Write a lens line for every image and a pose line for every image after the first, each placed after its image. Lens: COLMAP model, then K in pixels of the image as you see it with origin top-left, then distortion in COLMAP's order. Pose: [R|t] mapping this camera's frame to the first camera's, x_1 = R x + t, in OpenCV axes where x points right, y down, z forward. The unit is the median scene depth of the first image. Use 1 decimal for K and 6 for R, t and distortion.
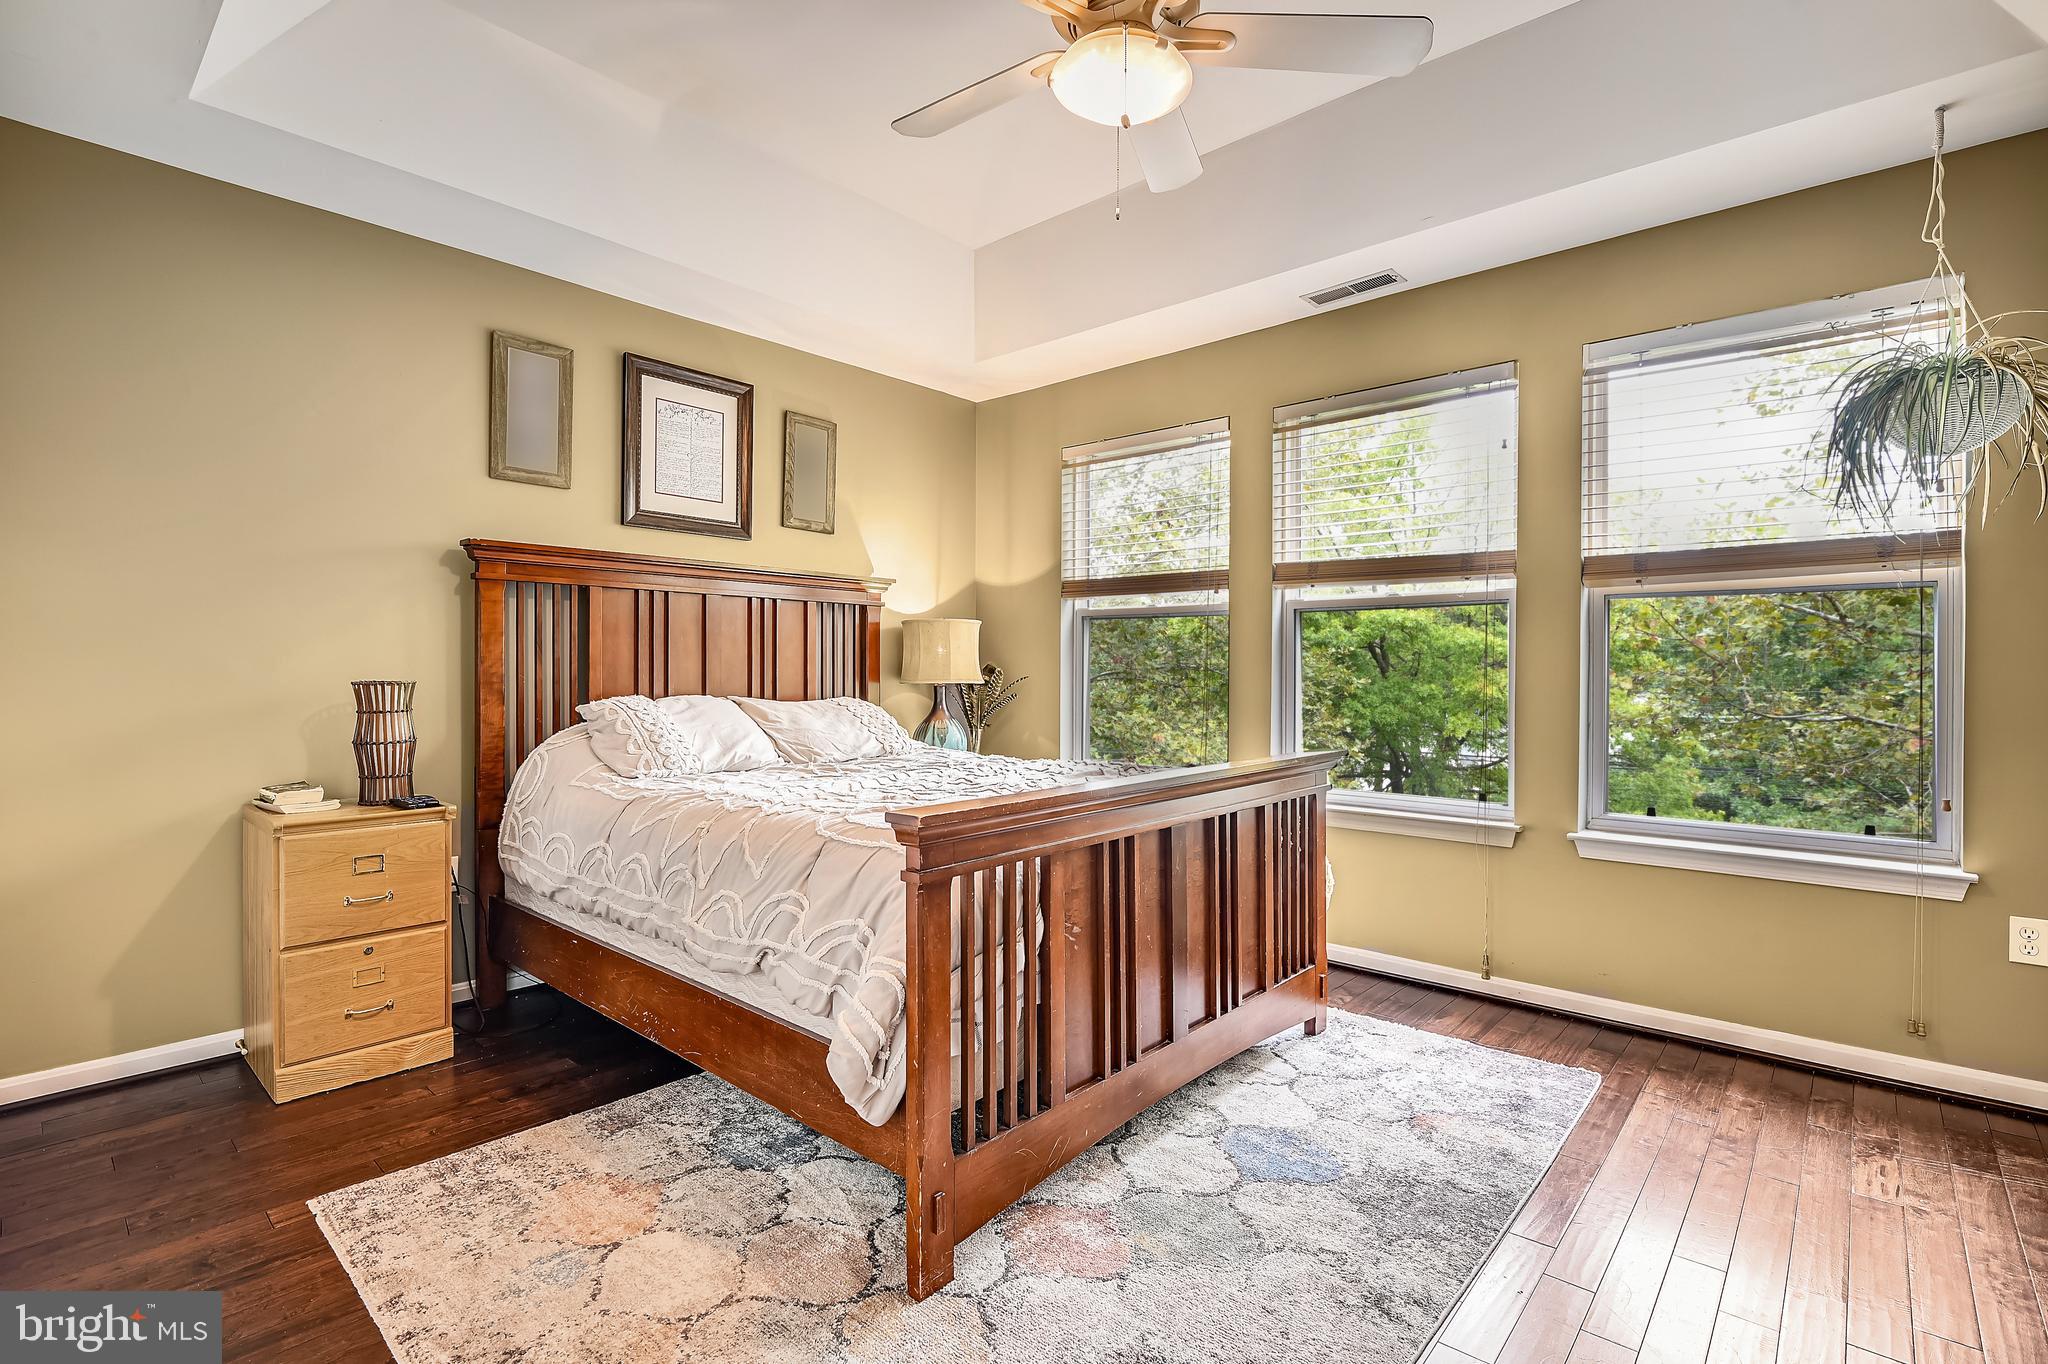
lens RADIAL K [[944.5, 0, 1025.7], [0, 944.5, 679.3], [0, 0, 1]] dist [-0.015331, -0.000396]
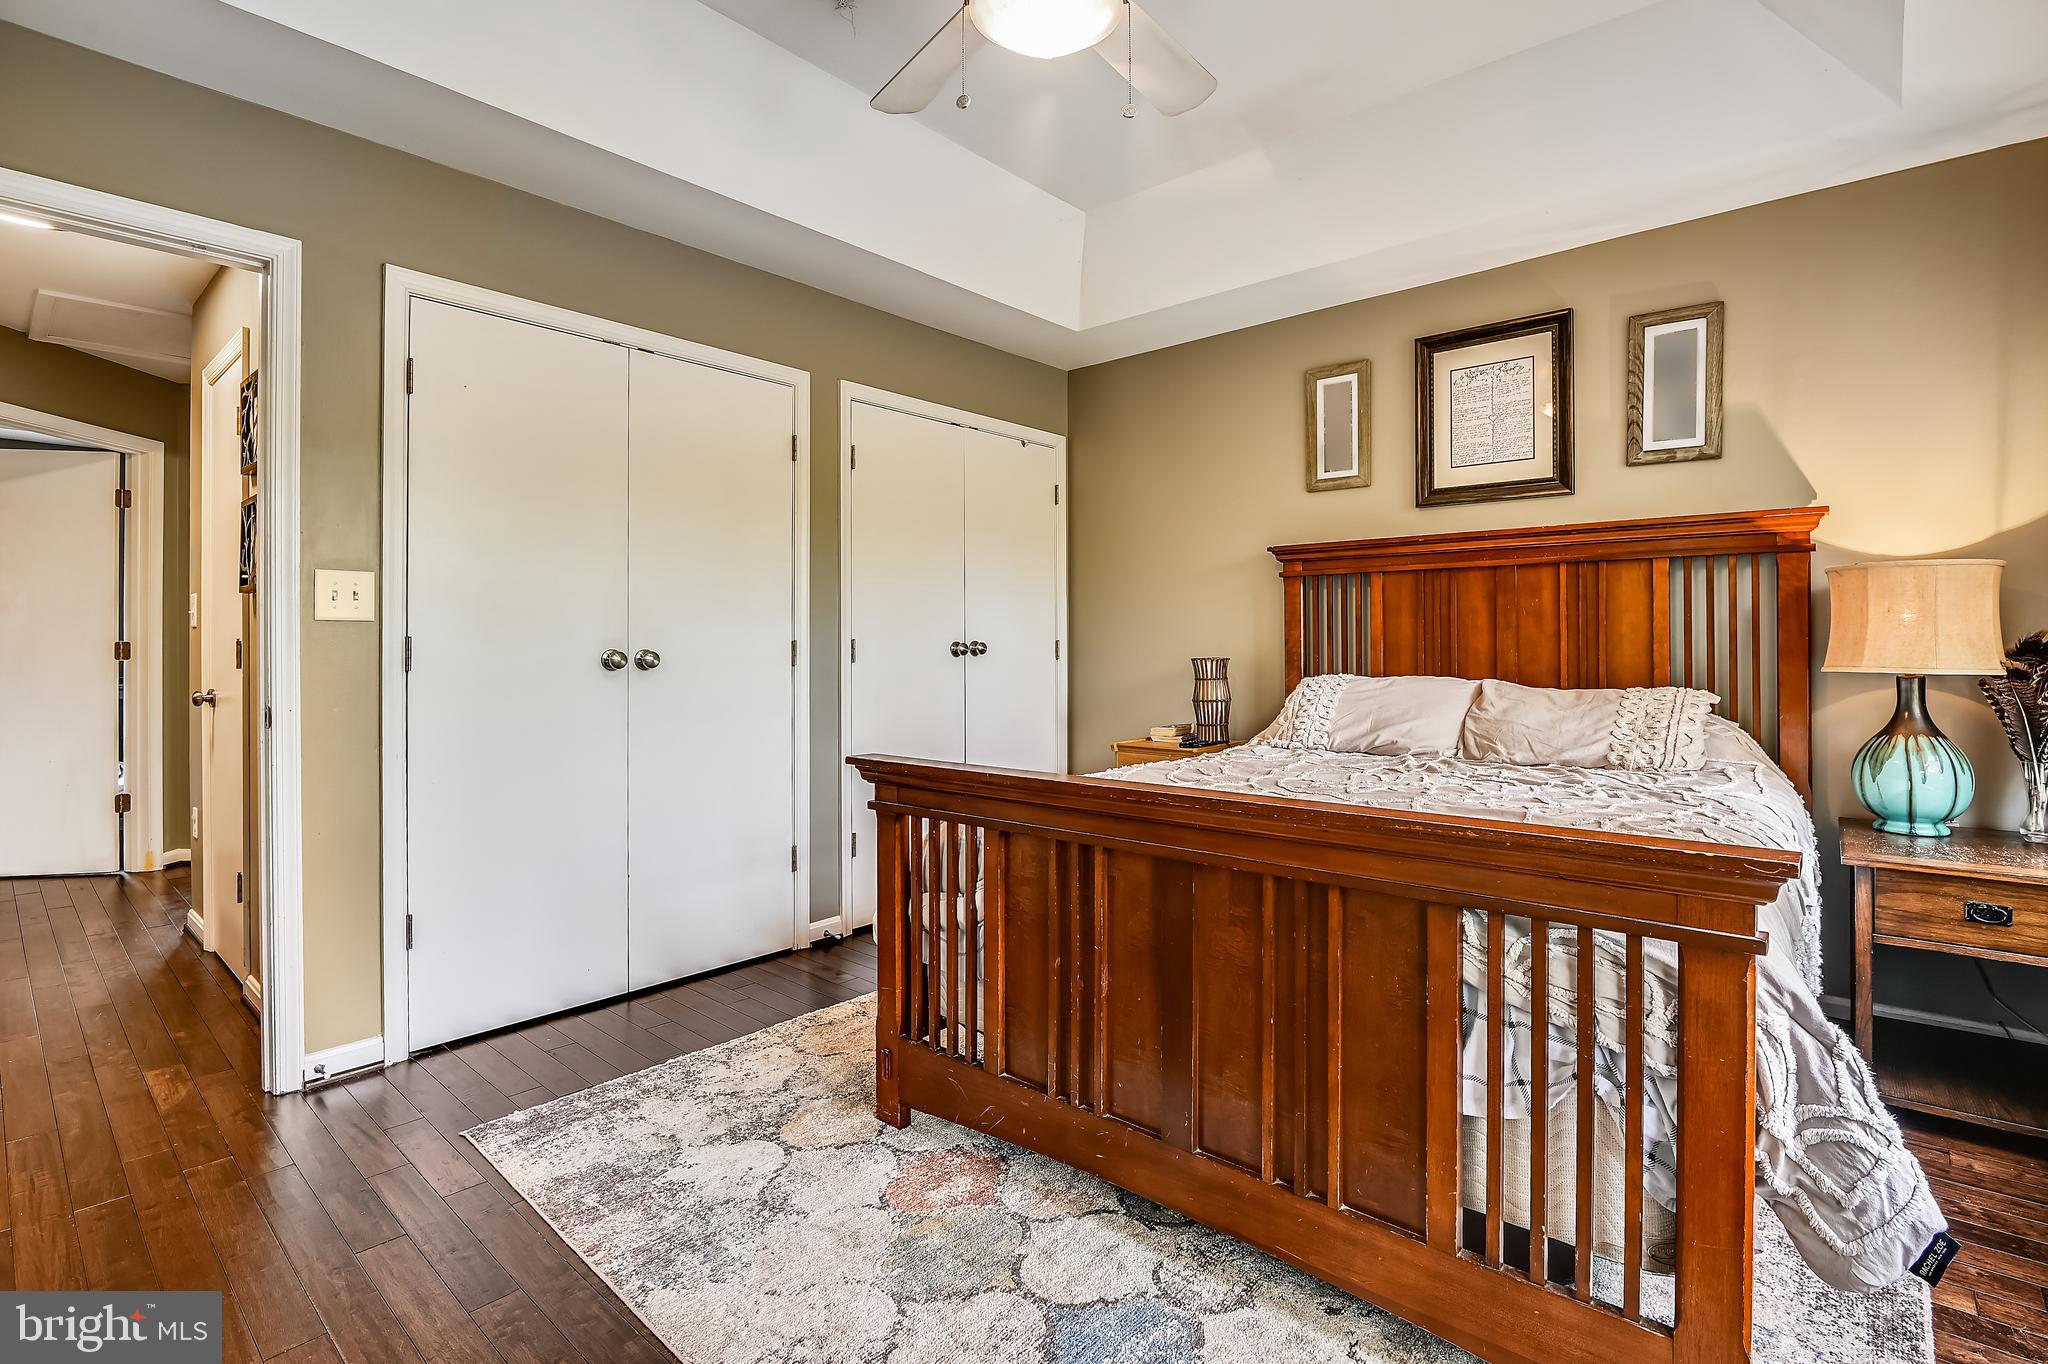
lens RADIAL K [[944.5, 0, 1016.4], [0, 944.5, 641.1], [0, 0, 1]] dist [-0.015331, -0.000396]
pose [[0.005000, -0.007631, -0.999958, 0.590421], [-0.007537, 0.999942, -0.007669, -0.007849], [0.999959, 0.007575, 0.004942, 0.560846]]
